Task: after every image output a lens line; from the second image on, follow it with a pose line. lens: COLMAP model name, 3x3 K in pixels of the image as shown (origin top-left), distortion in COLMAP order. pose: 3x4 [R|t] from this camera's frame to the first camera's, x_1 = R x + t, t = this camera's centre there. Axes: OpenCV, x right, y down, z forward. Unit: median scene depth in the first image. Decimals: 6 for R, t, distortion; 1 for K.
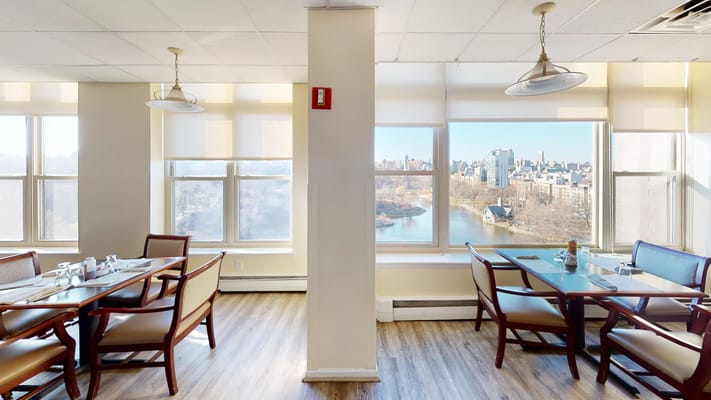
lens RADIAL K [[260.3, 0, 354.0], [0, 260.3, 198.0], [0, 0, 1]] dist [0.000115, -0.000243]
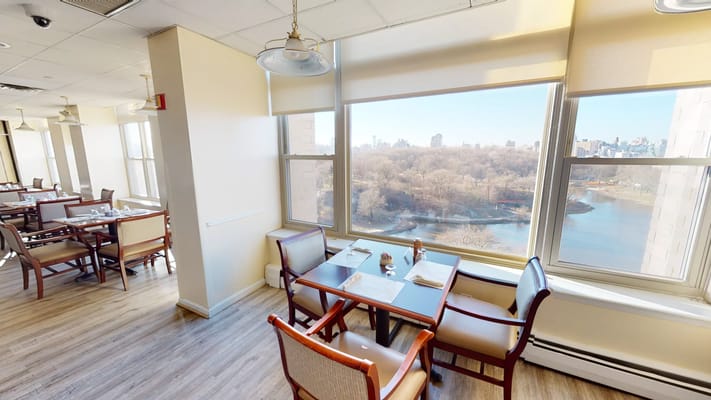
lens RADIAL K [[260.3, 0, 352.7], [0, 260.3, 202.6], [0, 0, 1]] dist [0.000115, -0.000243]
pose [[0.881817, 0.083938, -0.464061, 0.613374], [-0.048822, 0.994994, 0.087197, -0.010957], [0.469057, -0.054236, 0.881501, 0.100814]]
